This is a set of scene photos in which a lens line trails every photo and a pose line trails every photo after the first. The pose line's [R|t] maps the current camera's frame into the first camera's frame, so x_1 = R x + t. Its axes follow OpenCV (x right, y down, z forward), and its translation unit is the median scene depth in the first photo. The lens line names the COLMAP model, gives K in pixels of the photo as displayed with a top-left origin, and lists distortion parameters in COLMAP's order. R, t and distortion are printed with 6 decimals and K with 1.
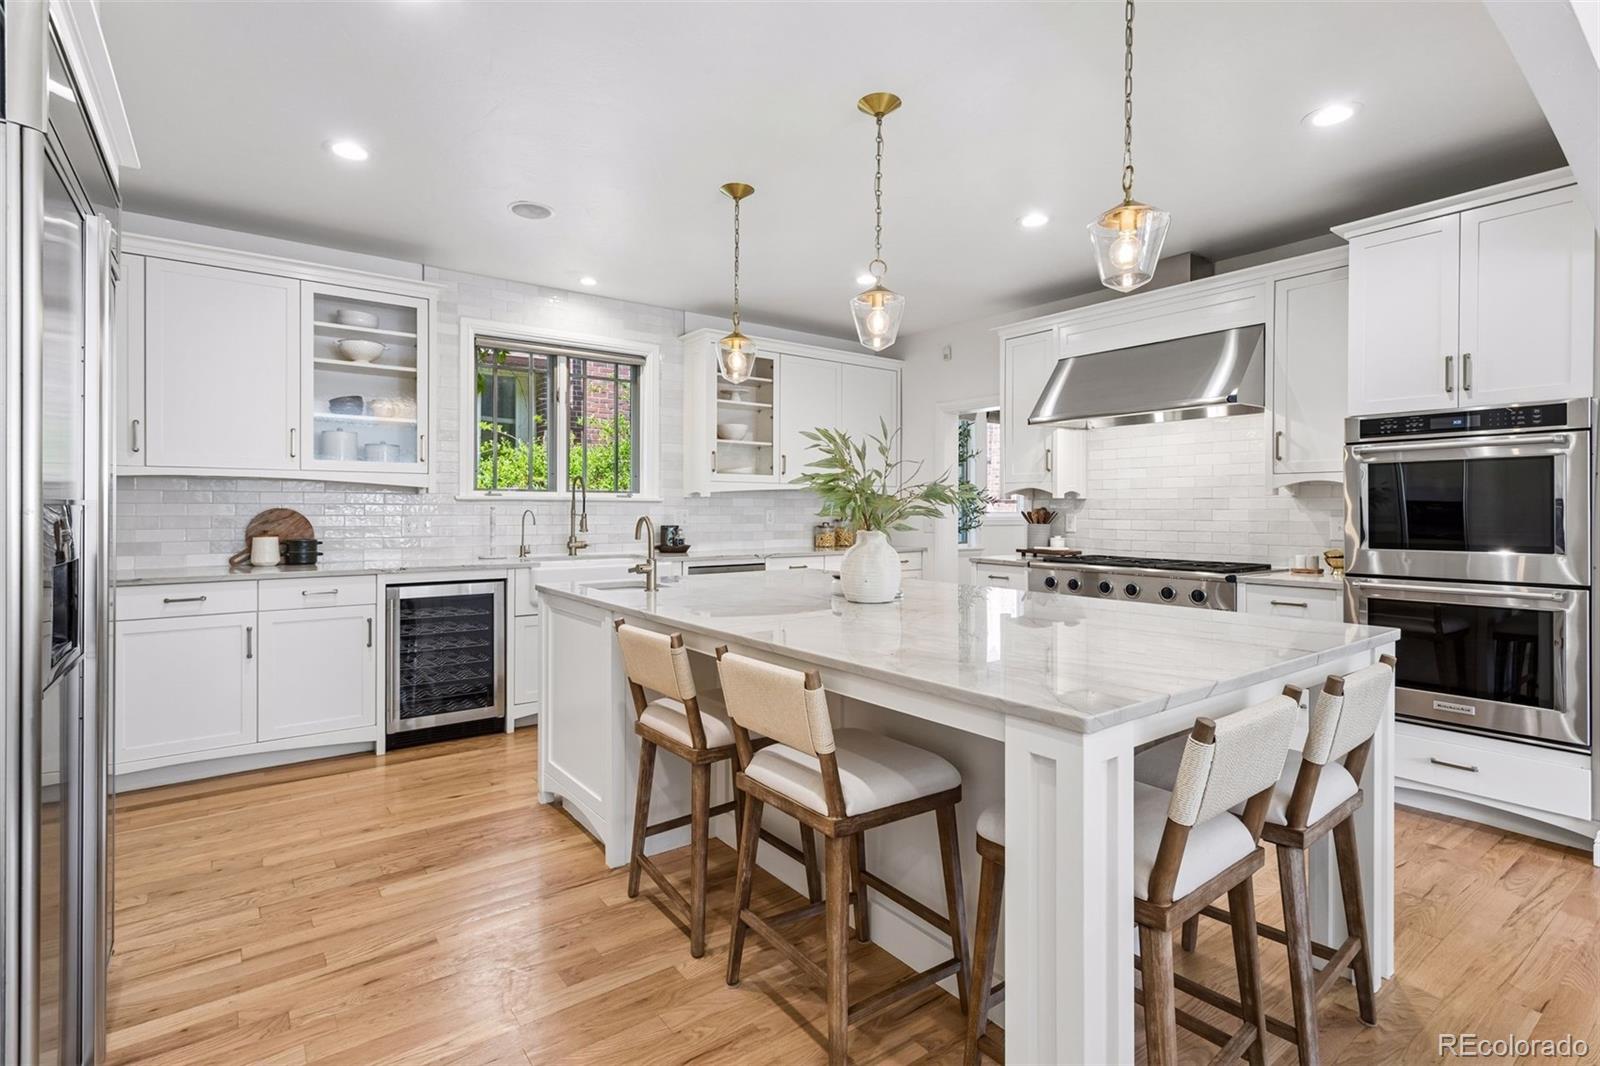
lens RADIAL K [[768.1, 0, 805.4], [0, 768.1, 540.5], [0, 0, 1]] dist [-0.000744, 0.001089]
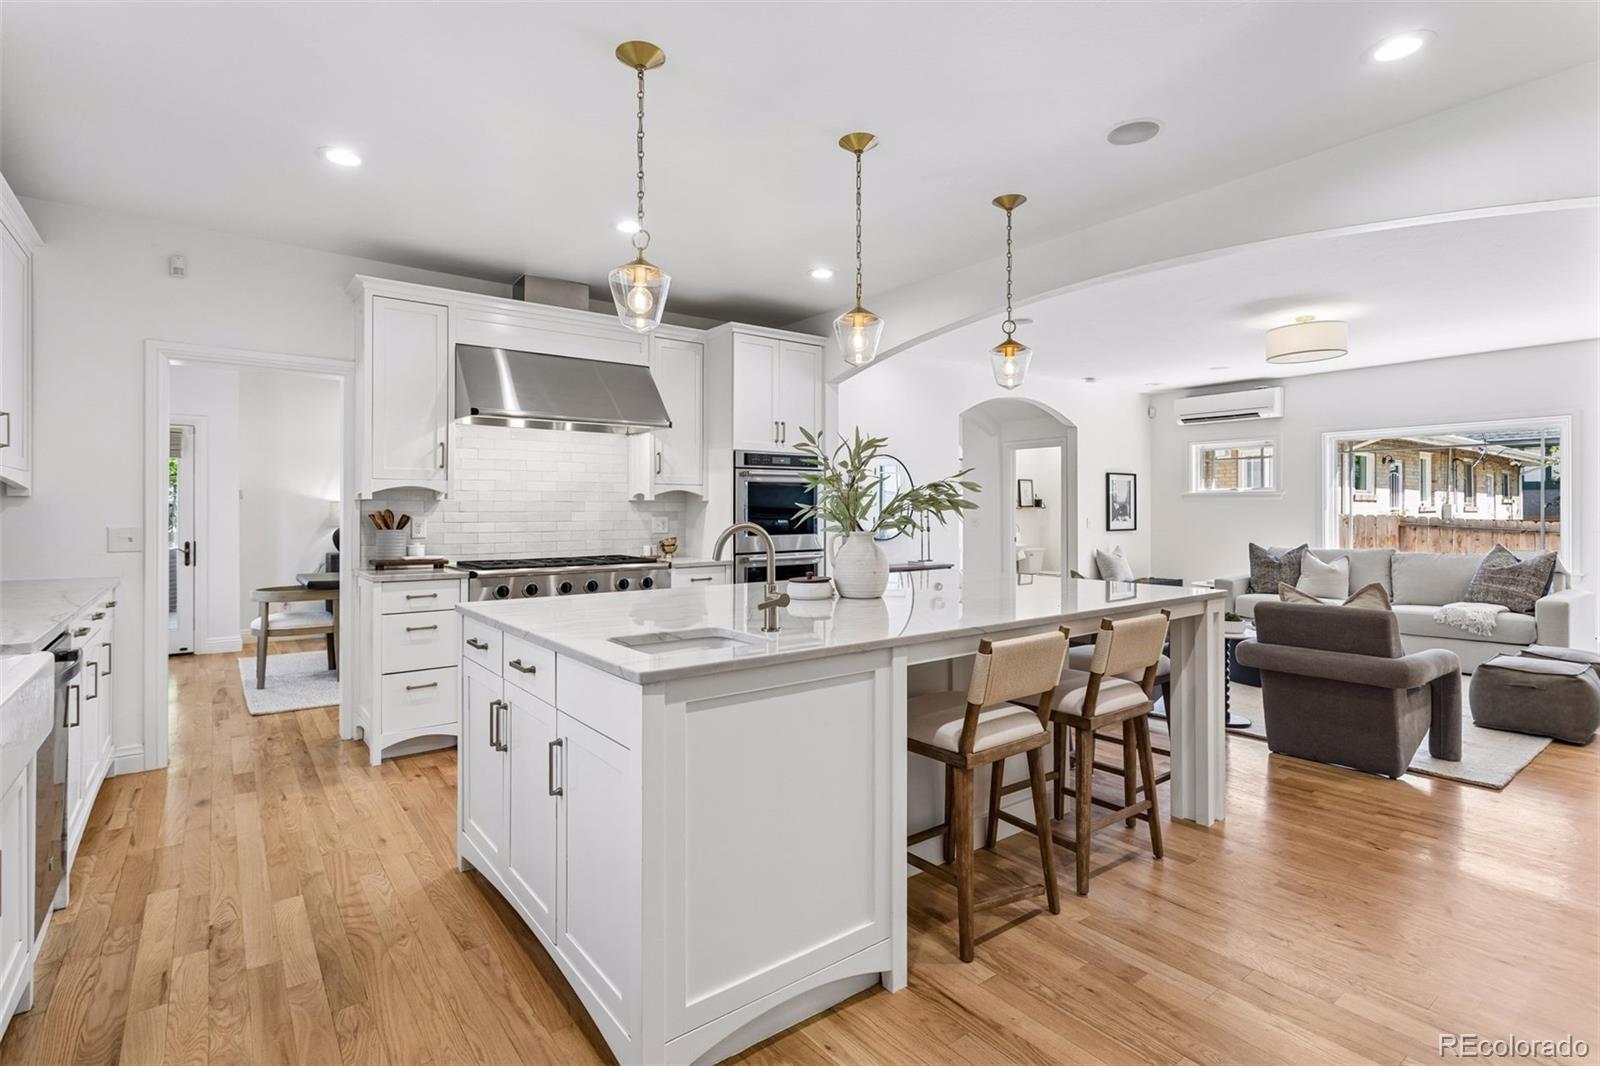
lens RADIAL K [[768.1, 0, 802.5], [0, 768.1, 502.1], [0, 0, 1]] dist [-0.000744, 0.001089]
pose [[-0.006872, 0.010522, 0.999921, -0.762007], [0.044873, 0.998941, -0.010203, -0.033465], [-0.998969, 0.044799, -0.007337, 0.819067]]
